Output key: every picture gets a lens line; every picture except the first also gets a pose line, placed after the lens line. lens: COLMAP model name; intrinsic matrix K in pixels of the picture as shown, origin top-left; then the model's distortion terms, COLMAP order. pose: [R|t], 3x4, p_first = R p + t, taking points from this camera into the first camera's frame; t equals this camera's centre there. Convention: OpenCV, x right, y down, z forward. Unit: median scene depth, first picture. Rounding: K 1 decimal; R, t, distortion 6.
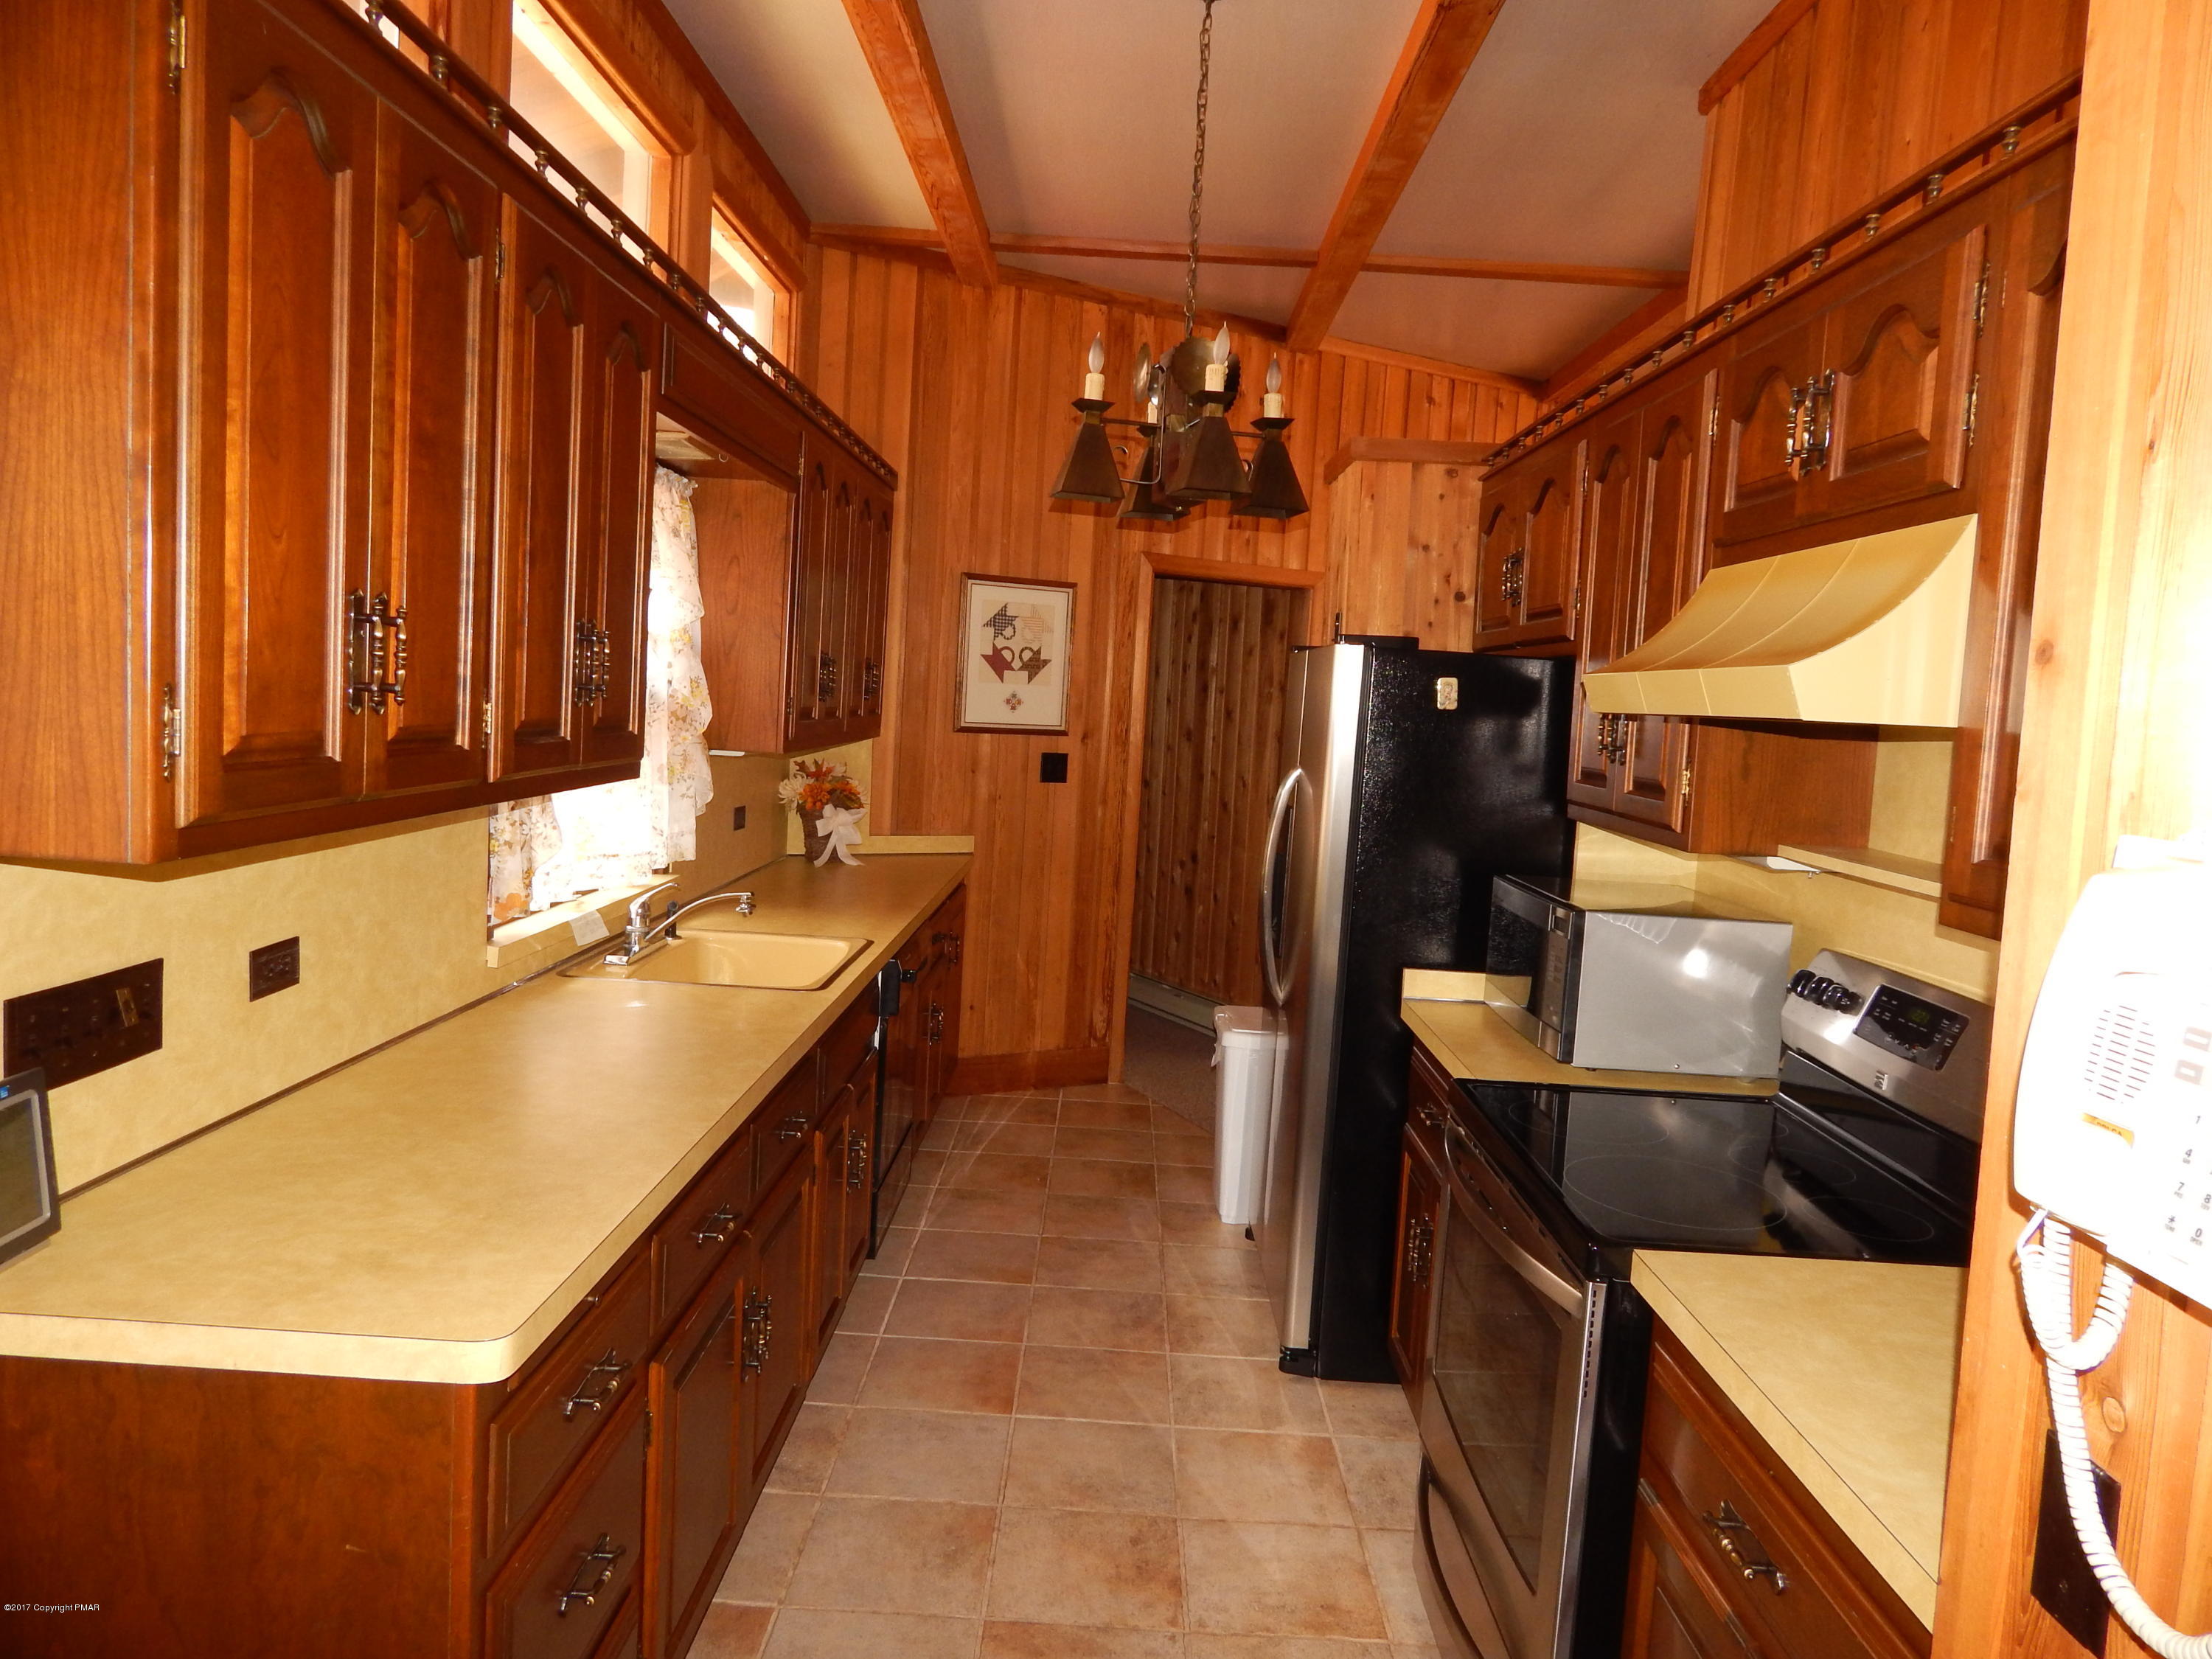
lens RADIAL K [[1494.7, 0, 1097.9], [0, 1494.7, 826.3], [0, 0, 1]] dist [-0.003101, -0.010415]
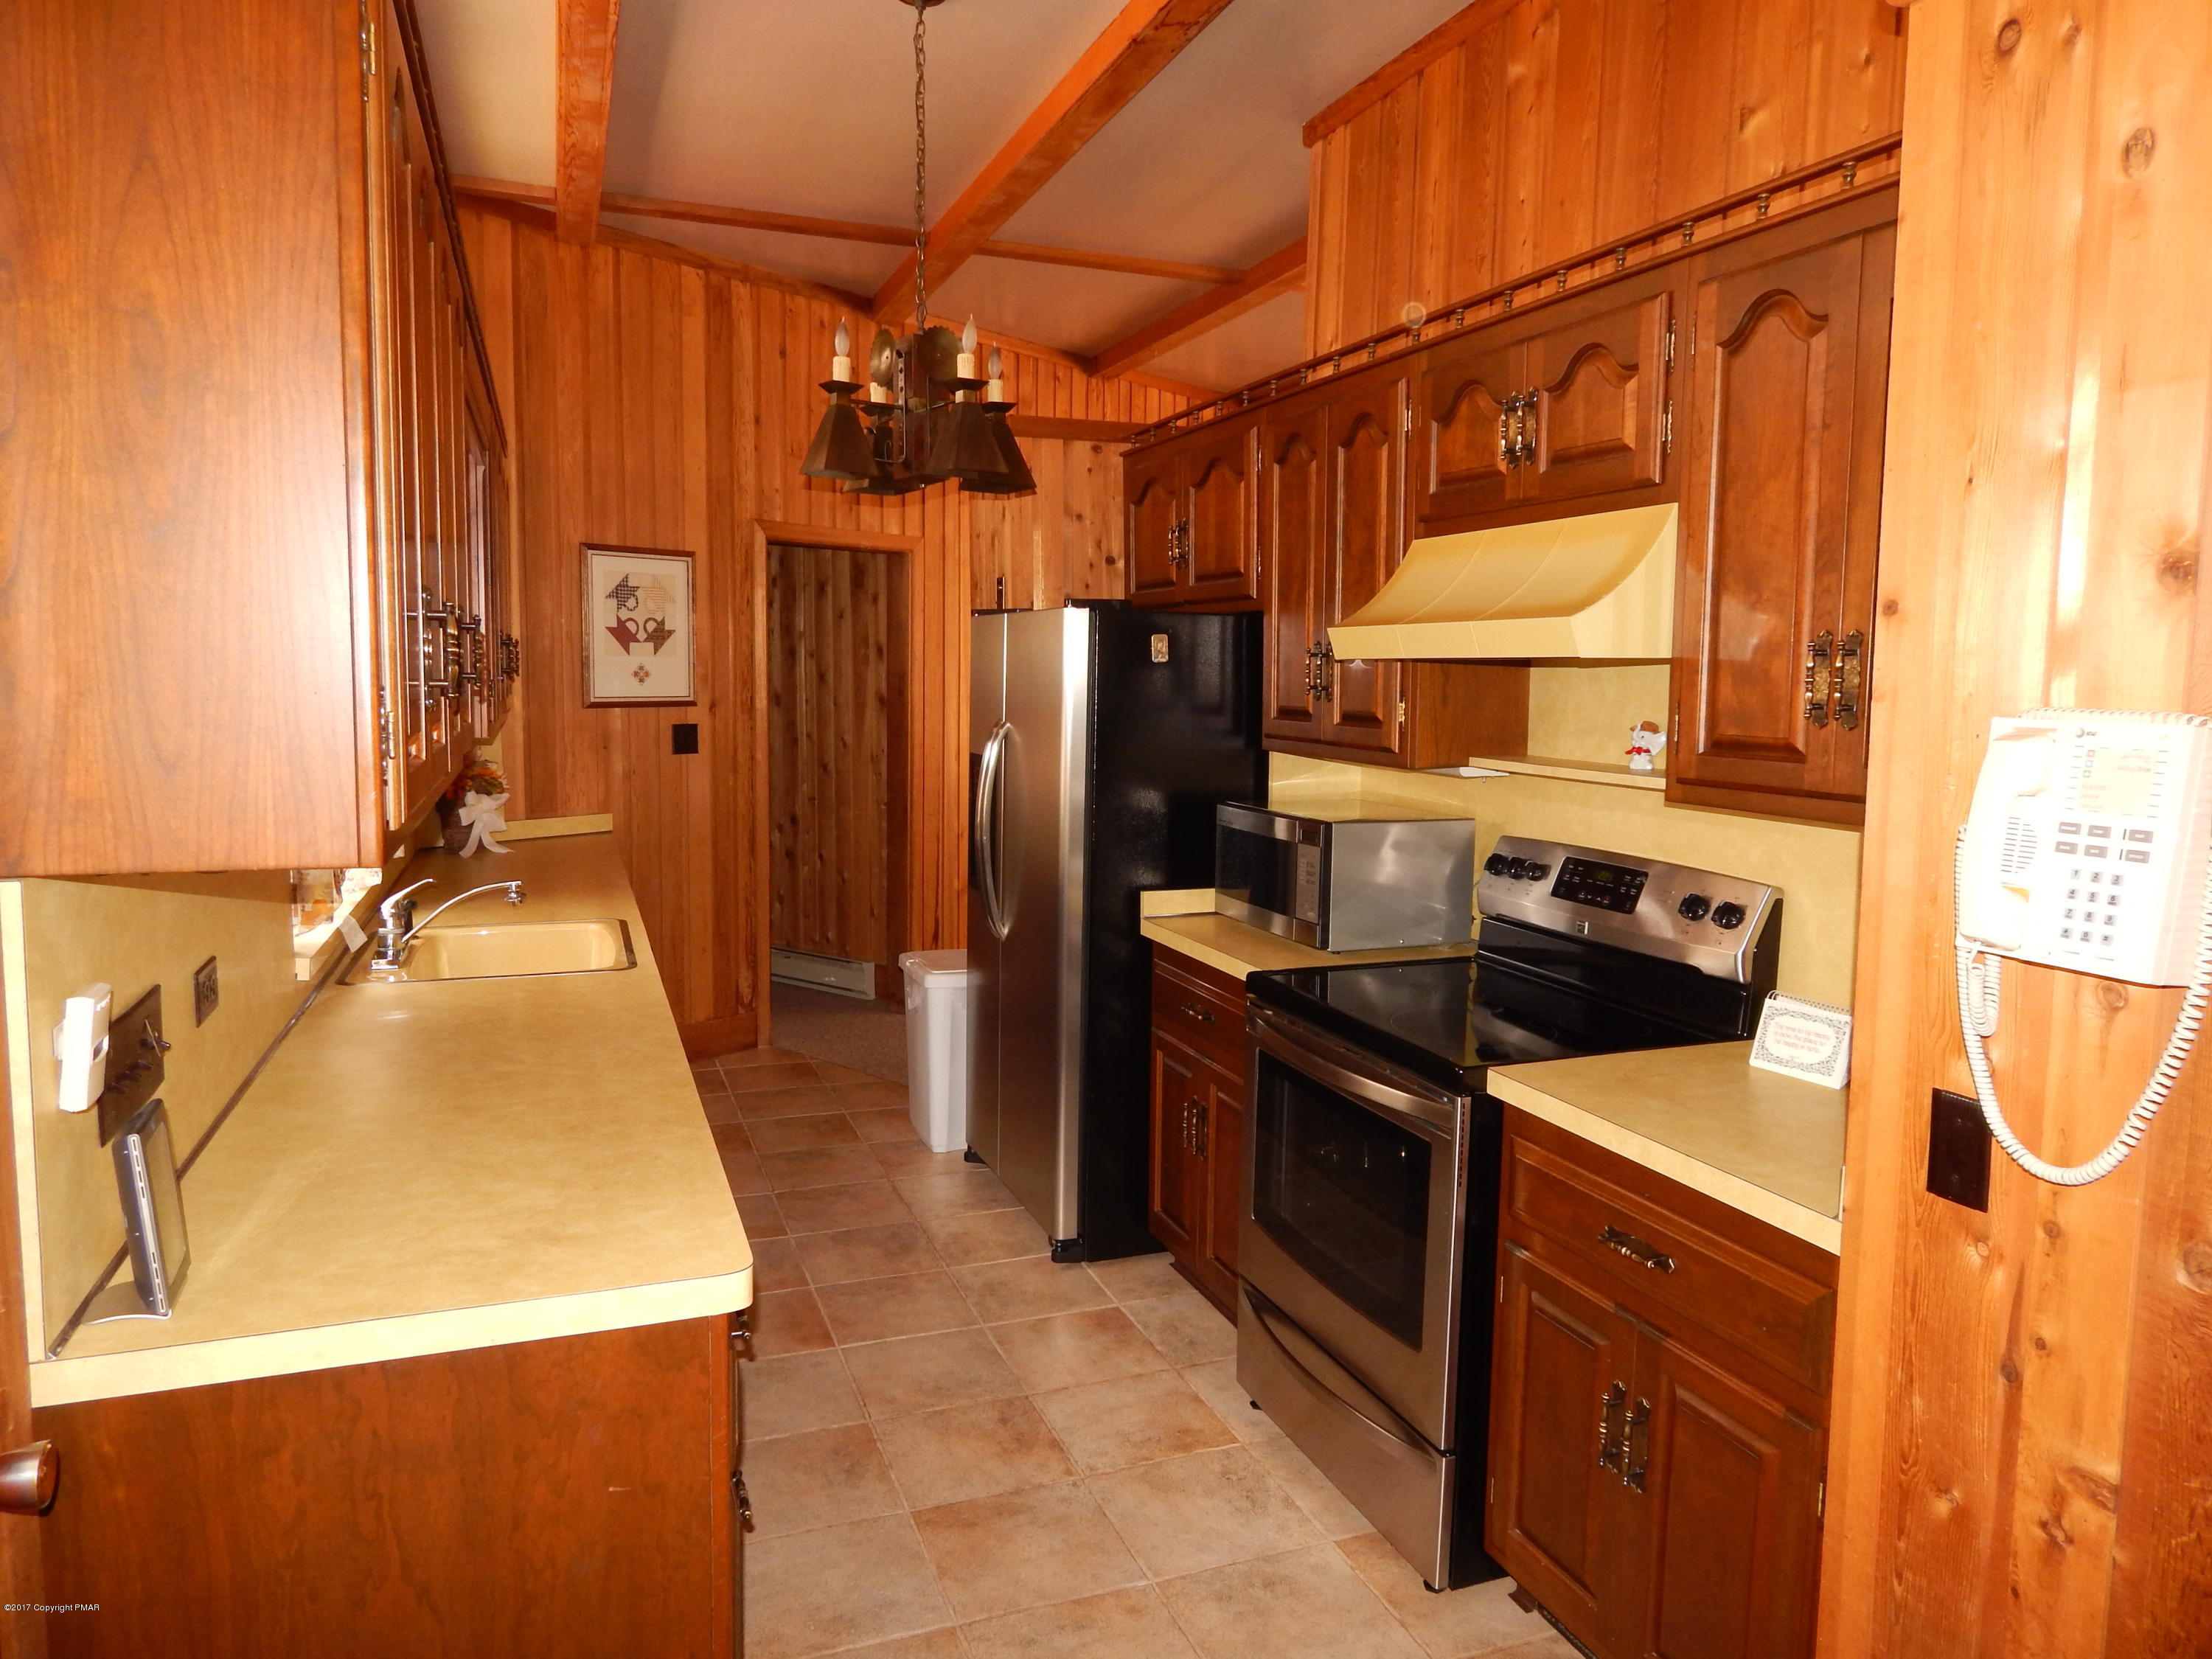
lens RADIAL K [[1494.7, 0, 1125.7], [0, 1494.7, 831.9], [0, 0, 1]] dist [-0.003101, -0.010415]
pose [[0.925279, -0.084291, 0.369803, -0.232634], [0.072417, 0.996318, 0.045902, -0.003486], [-0.372311, -0.015692, 0.927975, -0.055017]]
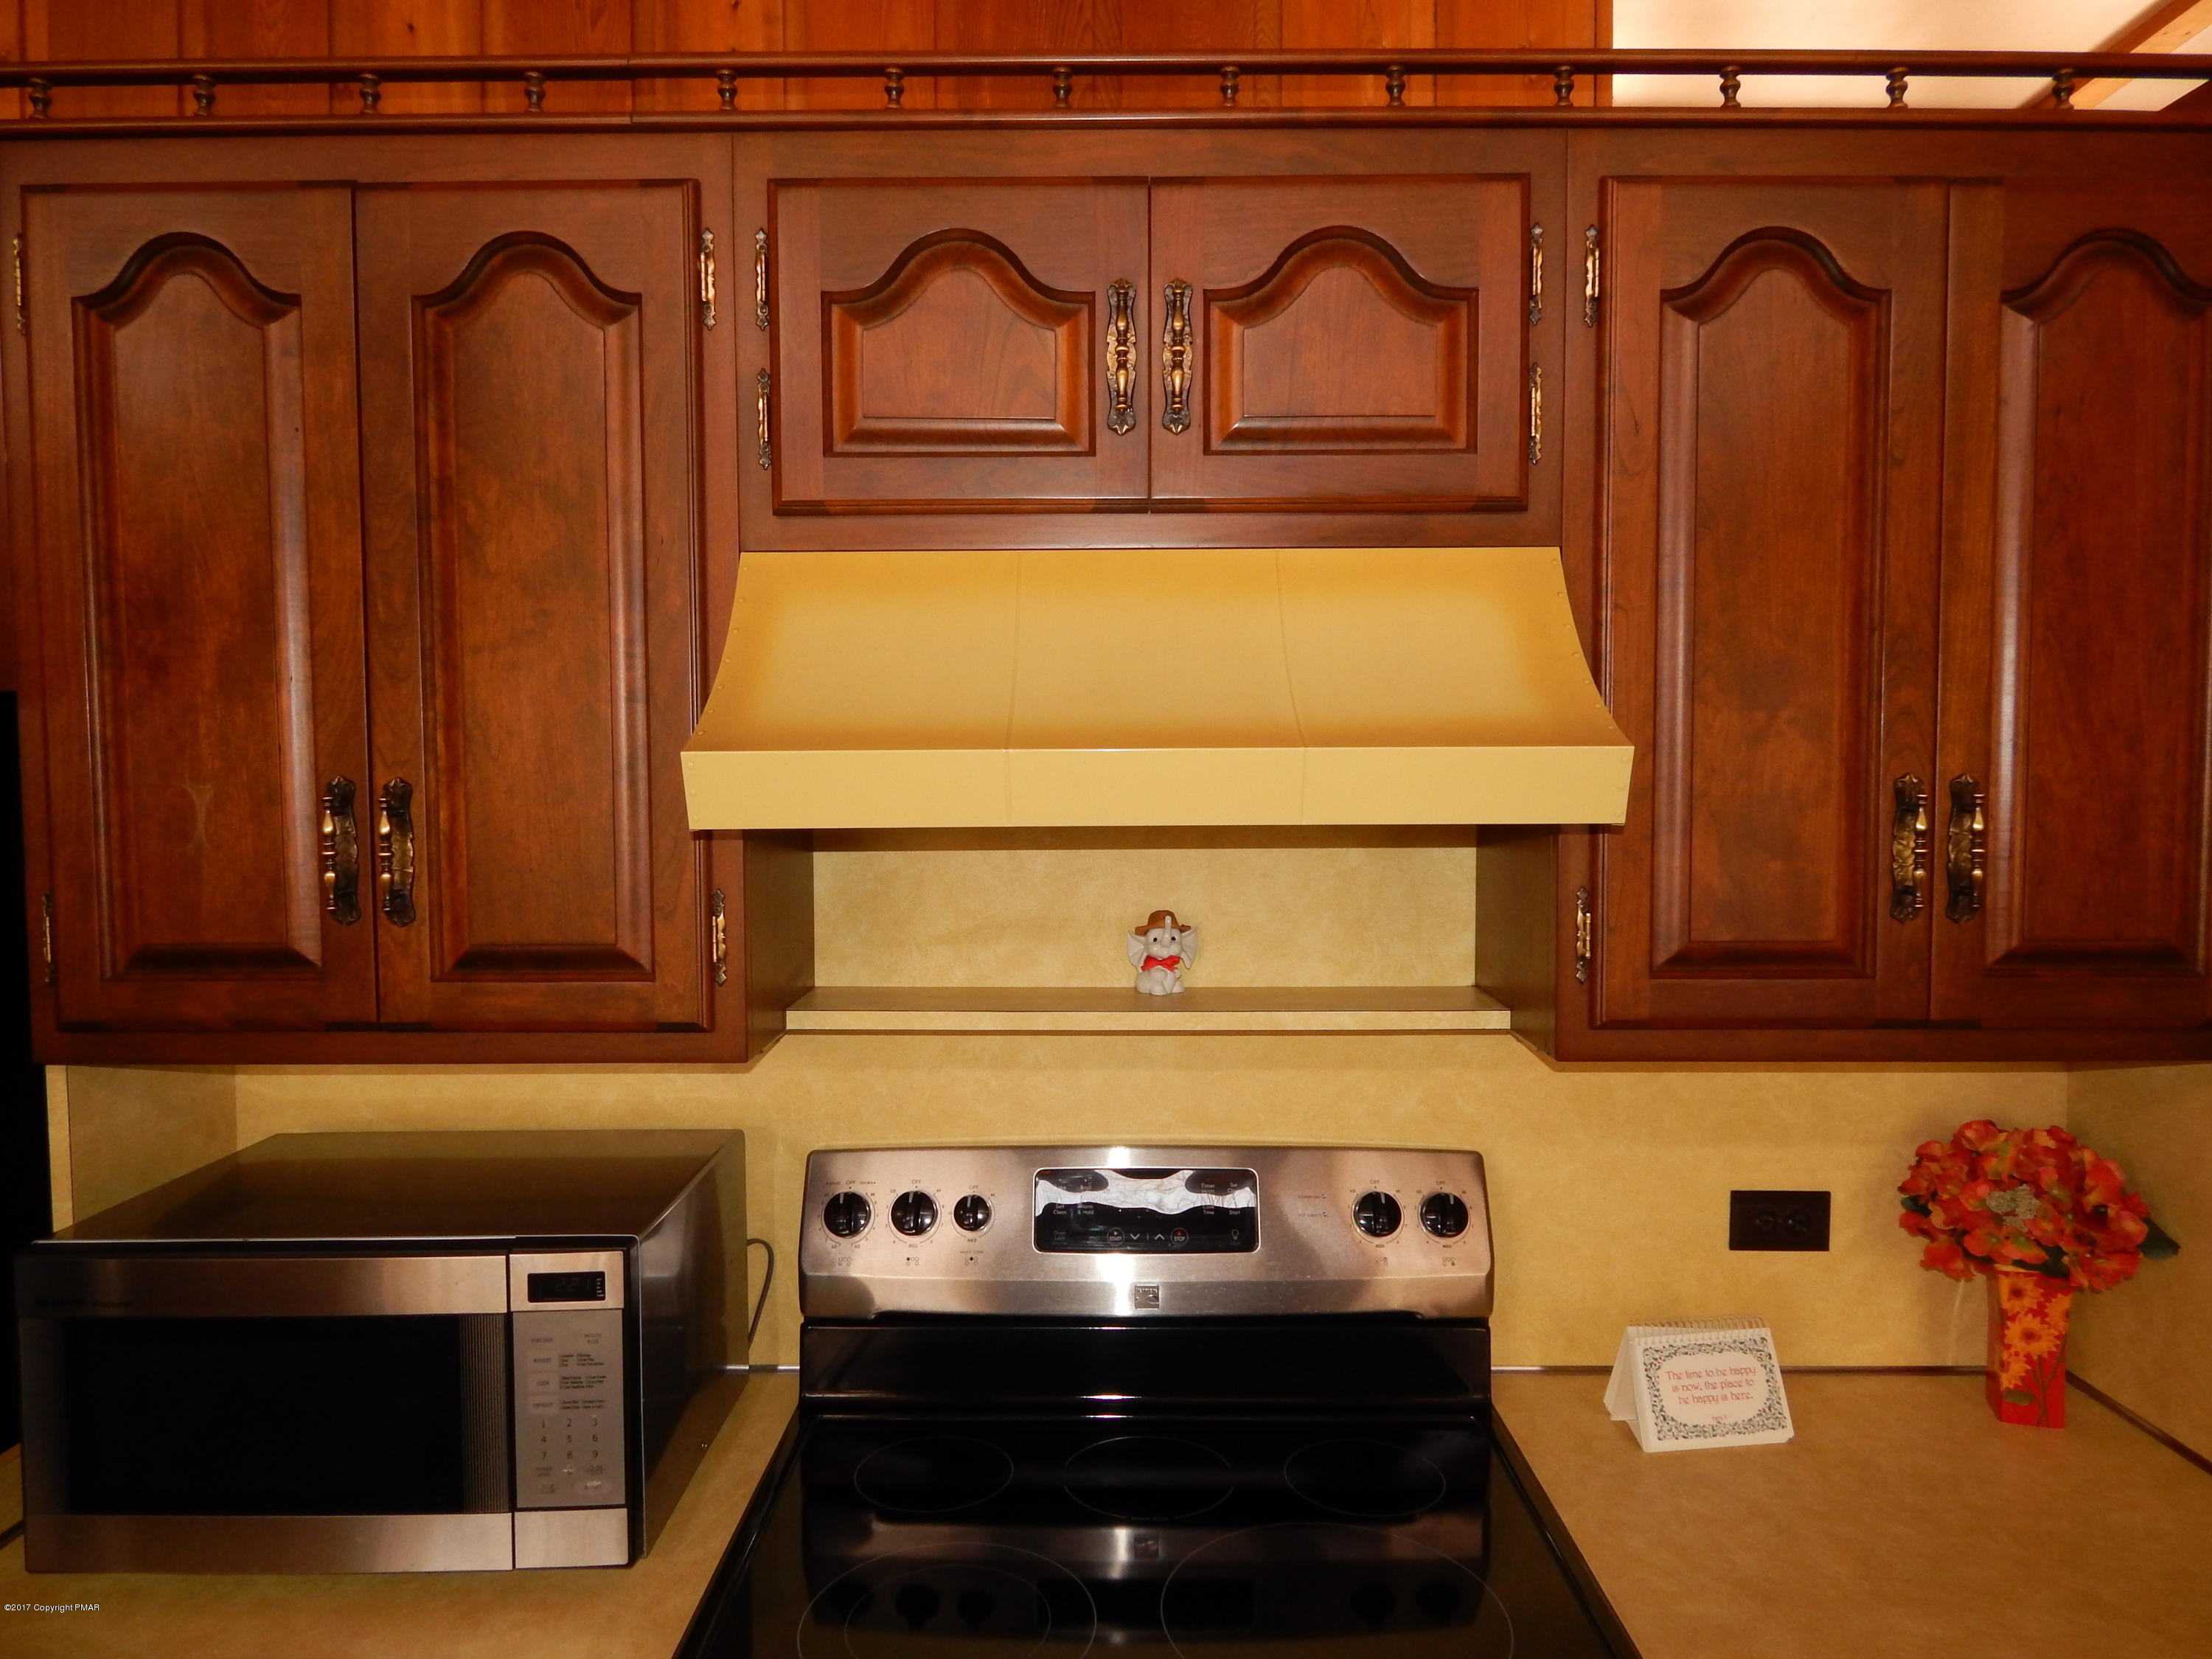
lens RADIAL K [[1494.7, 0, 1100.6], [0, 1494.7, 826.6], [0, 0, 1]] dist [-0.003101, -0.010415]
pose [[-0.003453, -0.117496, 0.993067, -0.117409], [0.087195, 0.989255, 0.117348, -0.100832], [-0.996185, 0.086996, 0.006829, 0.704480]]
